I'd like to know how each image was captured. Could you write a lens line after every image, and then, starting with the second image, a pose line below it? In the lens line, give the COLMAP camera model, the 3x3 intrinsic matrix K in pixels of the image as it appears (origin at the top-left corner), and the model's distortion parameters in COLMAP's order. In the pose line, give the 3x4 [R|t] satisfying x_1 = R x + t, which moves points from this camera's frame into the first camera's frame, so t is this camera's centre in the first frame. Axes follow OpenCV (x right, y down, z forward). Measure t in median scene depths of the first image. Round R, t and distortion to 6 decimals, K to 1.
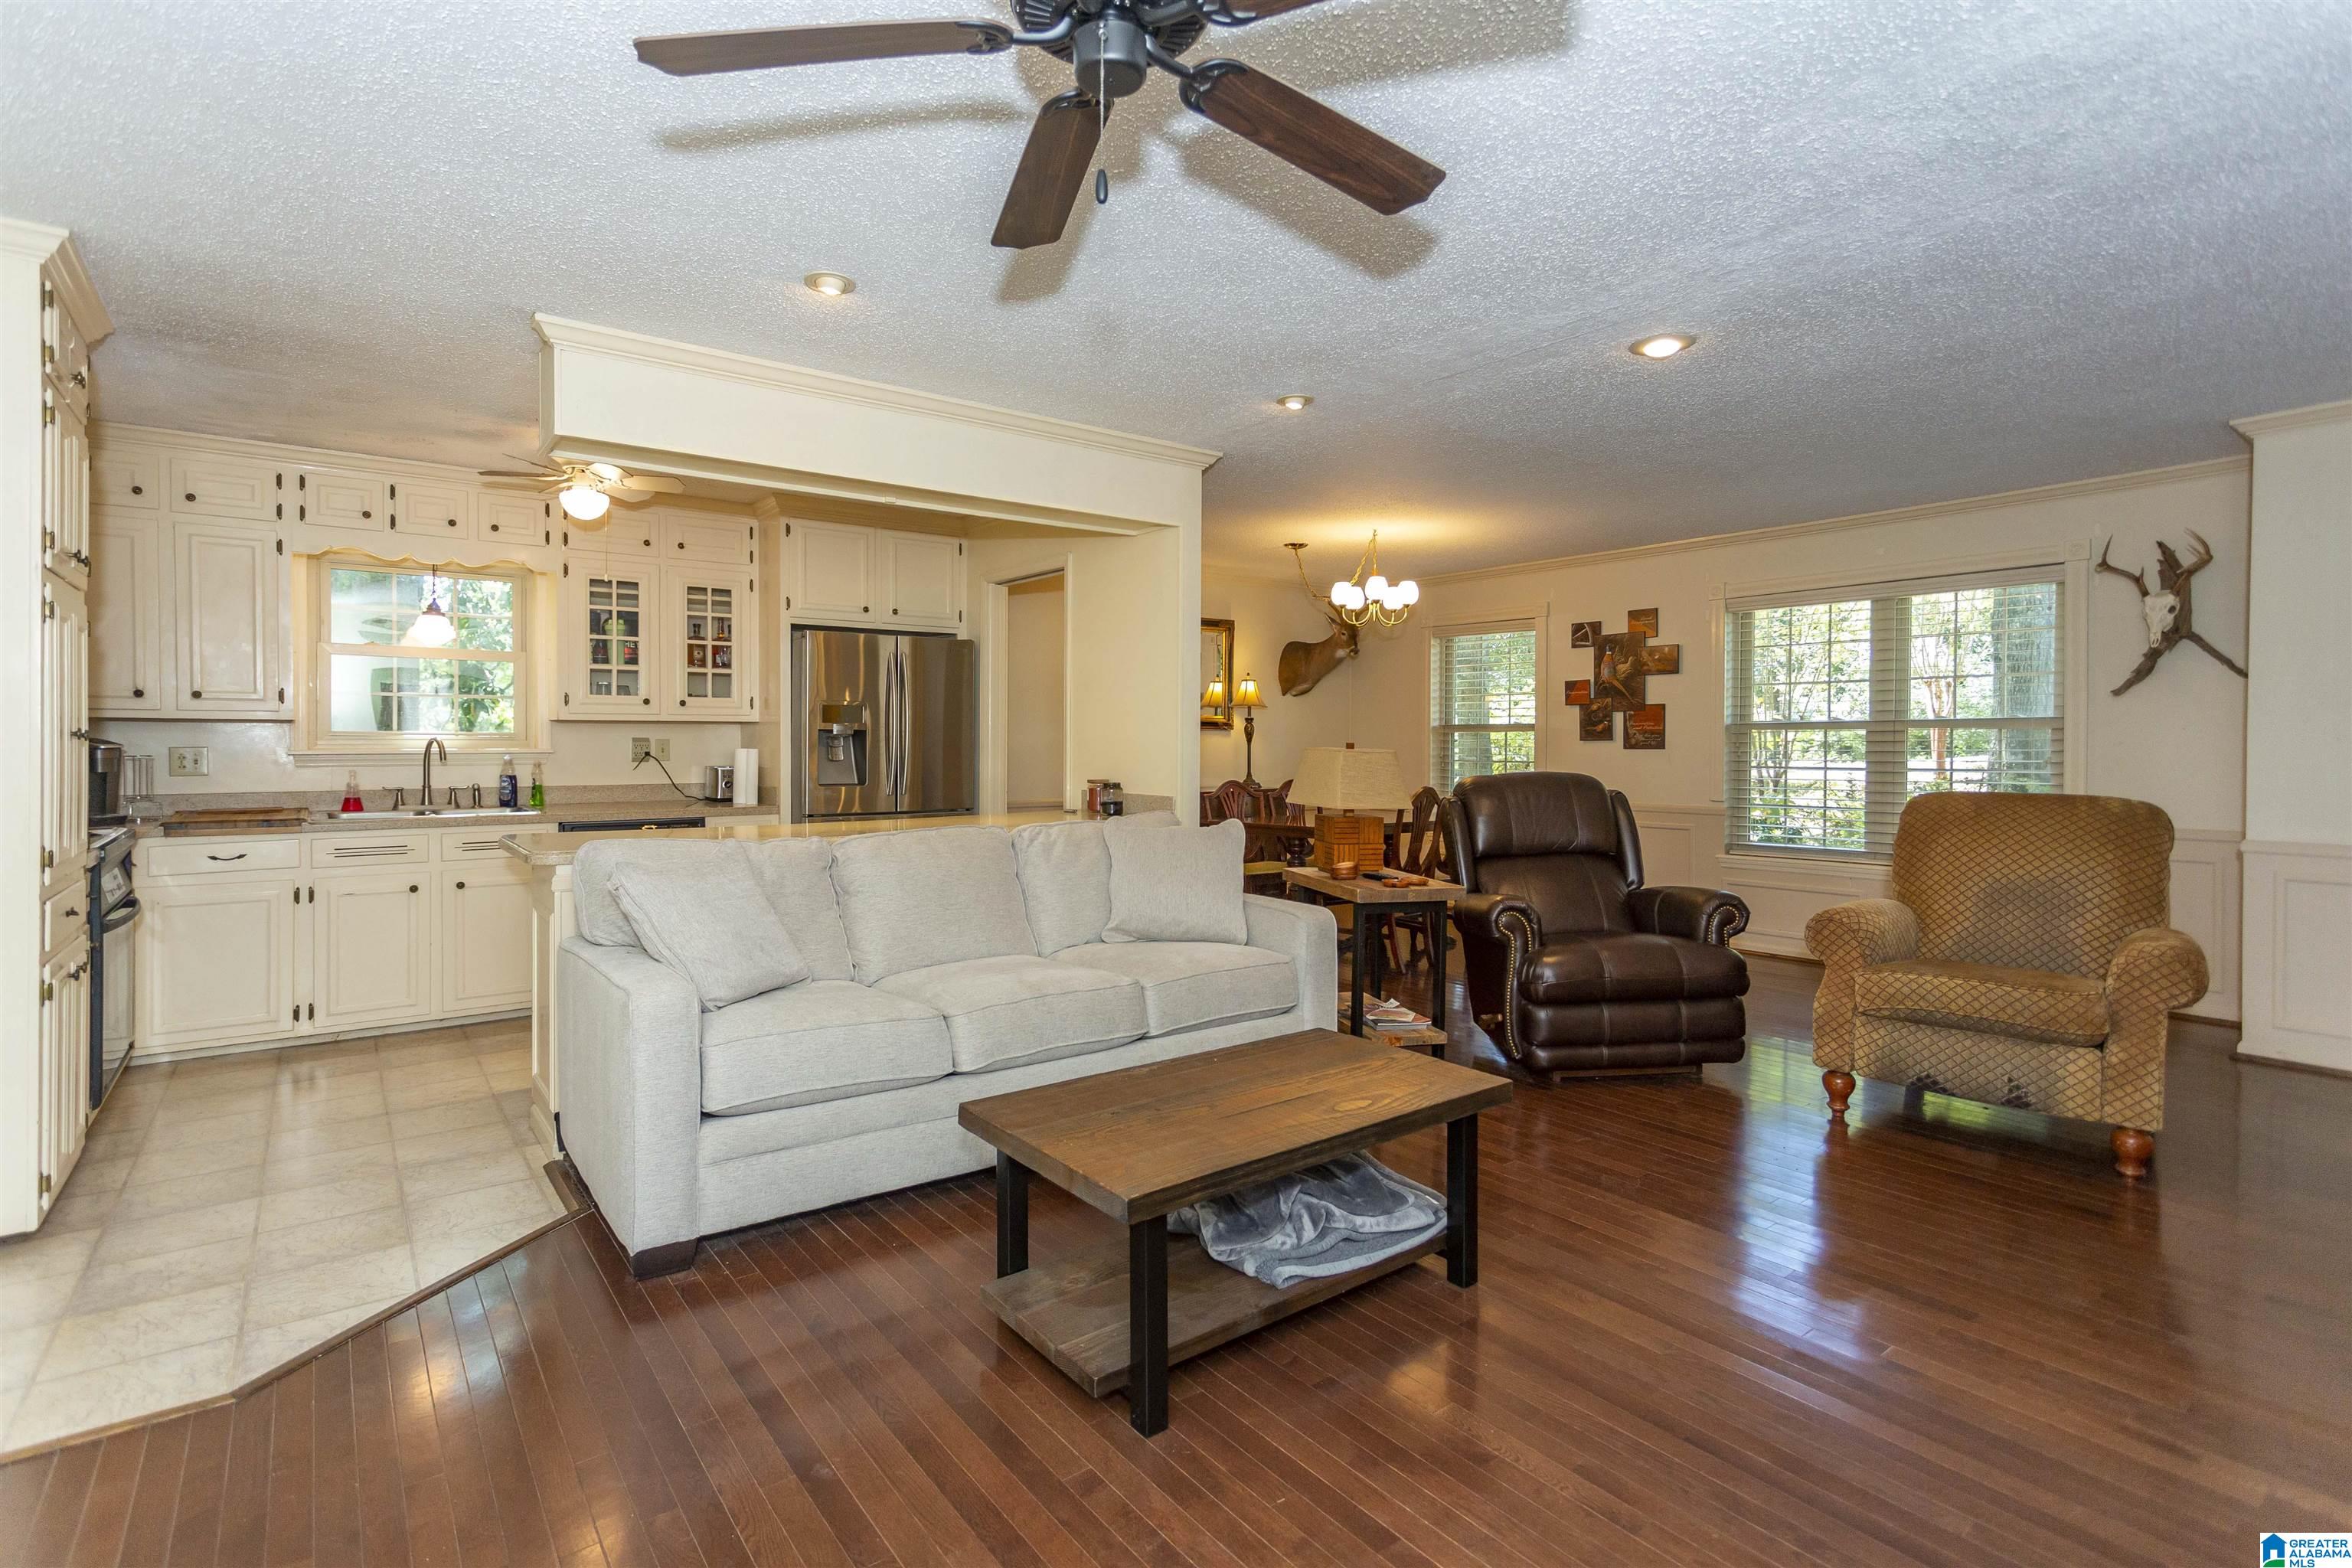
lens RADIAL K [[1124.7, 0, 1165.1], [0, 1124.7, 756.3], [0, 0, 1]] dist [0.006332, -0.001197]
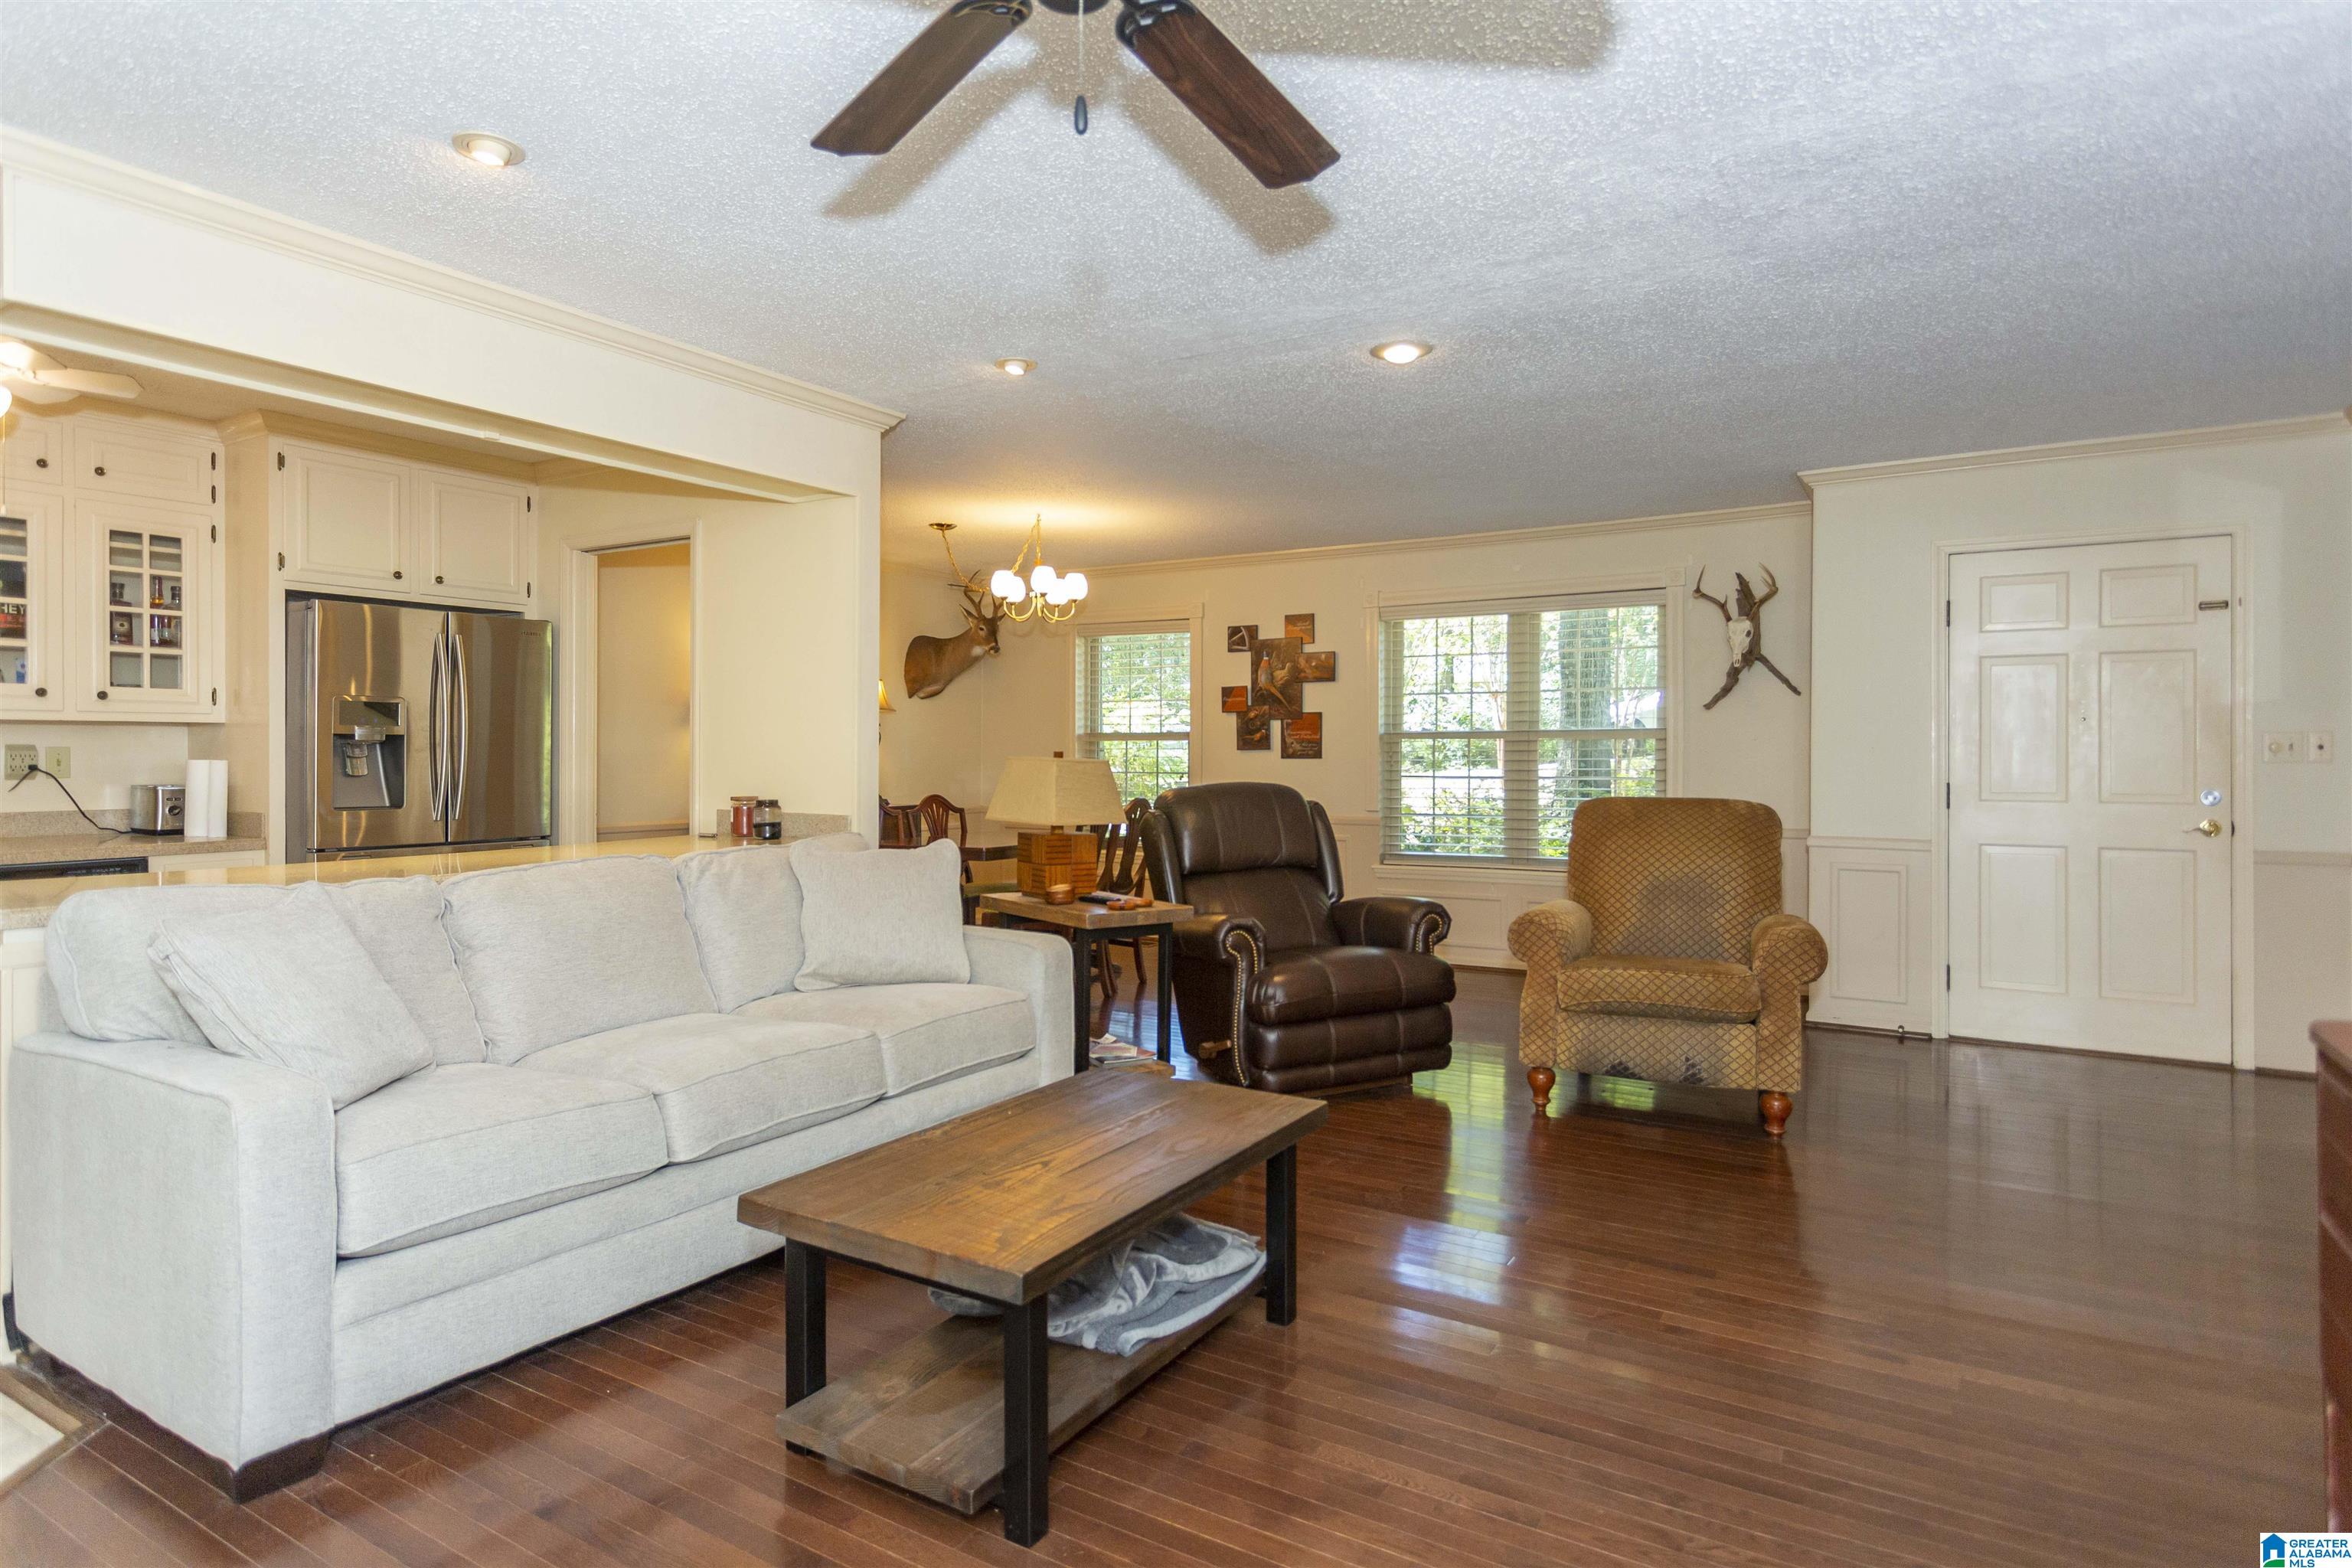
lens RADIAL K [[1285.3, 0, 1174.9], [0, 1285.3, 760.7], [0, 0, 1]] dist [-0.002808, 0.001827]
pose [[0.931722, -0.002420, 0.363163, -0.120701], [0.004872, 0.999971, -0.005836, 0.001753], [-0.363139, 0.007207, 0.931707, 0.014236]]
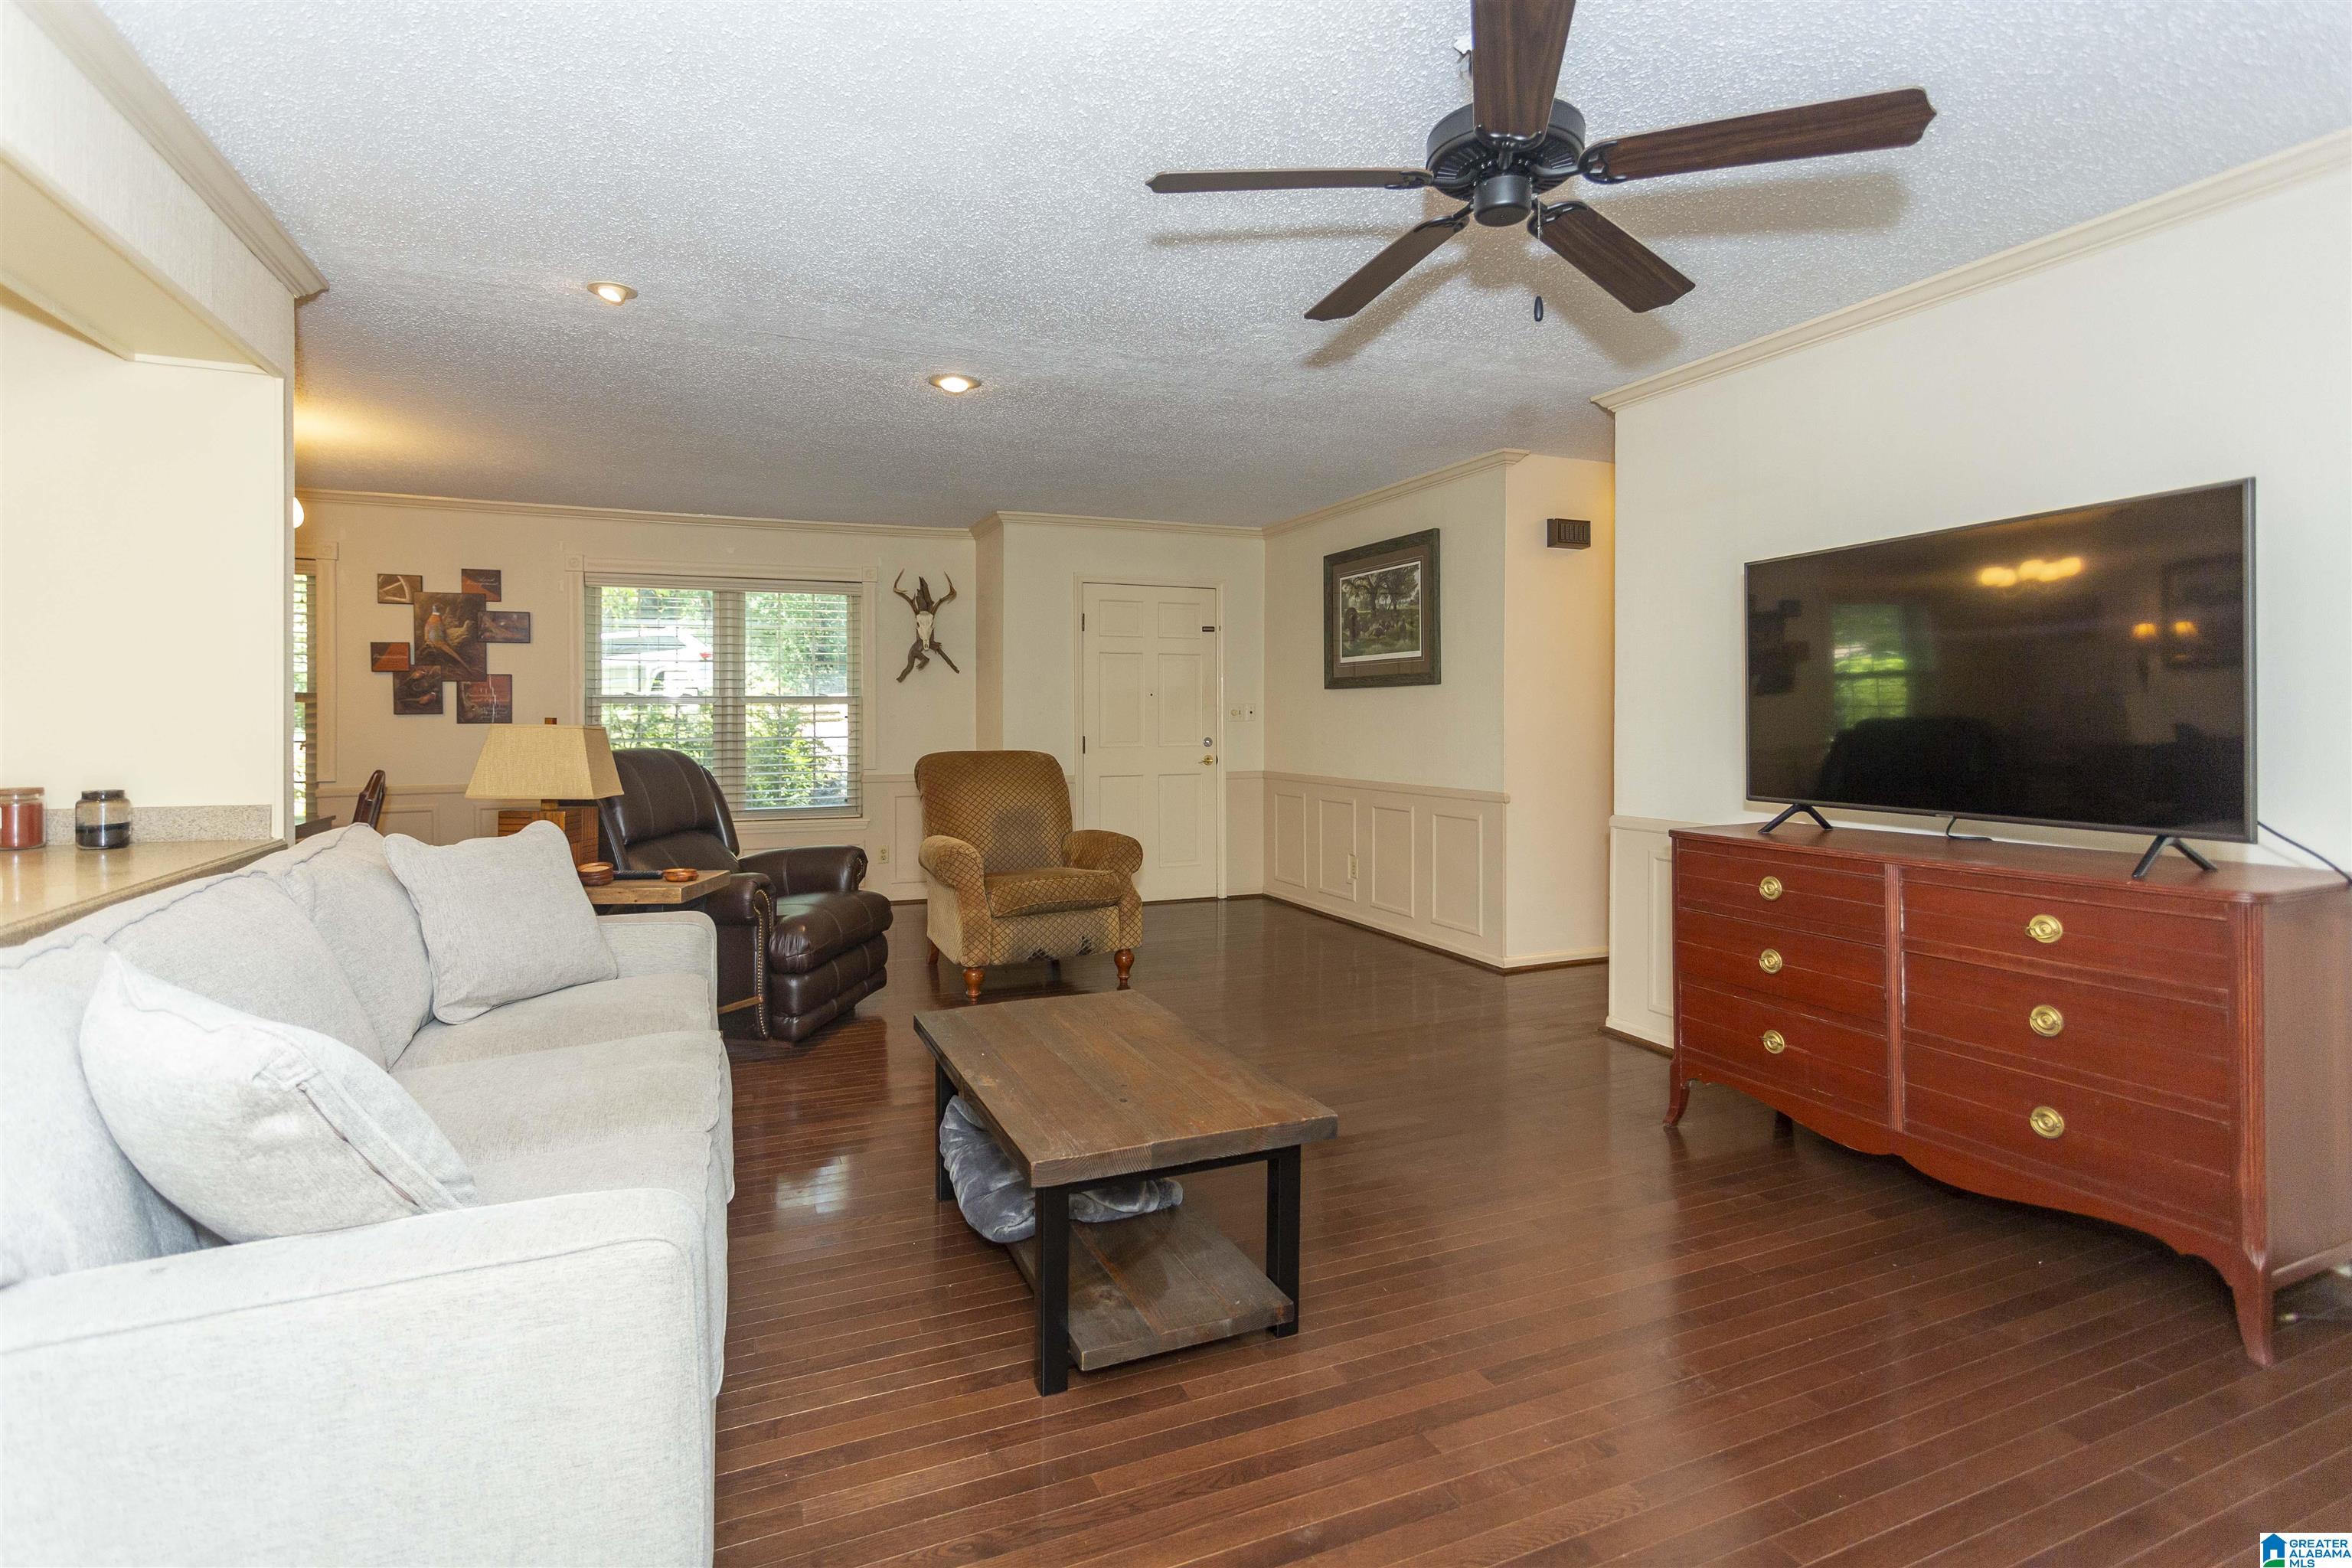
lens RADIAL K [[1124.7, 0, 1179.2], [0, 1124.7, 714.7], [0, 0, 1]] dist [0.006332, -0.001197]
pose [[0.233459, -0.001224, 0.972366, -0.507541], [0.014910, 0.999886, -0.002322, -0.005138], [-0.972252, 0.015040, 0.233450, 0.379848]]
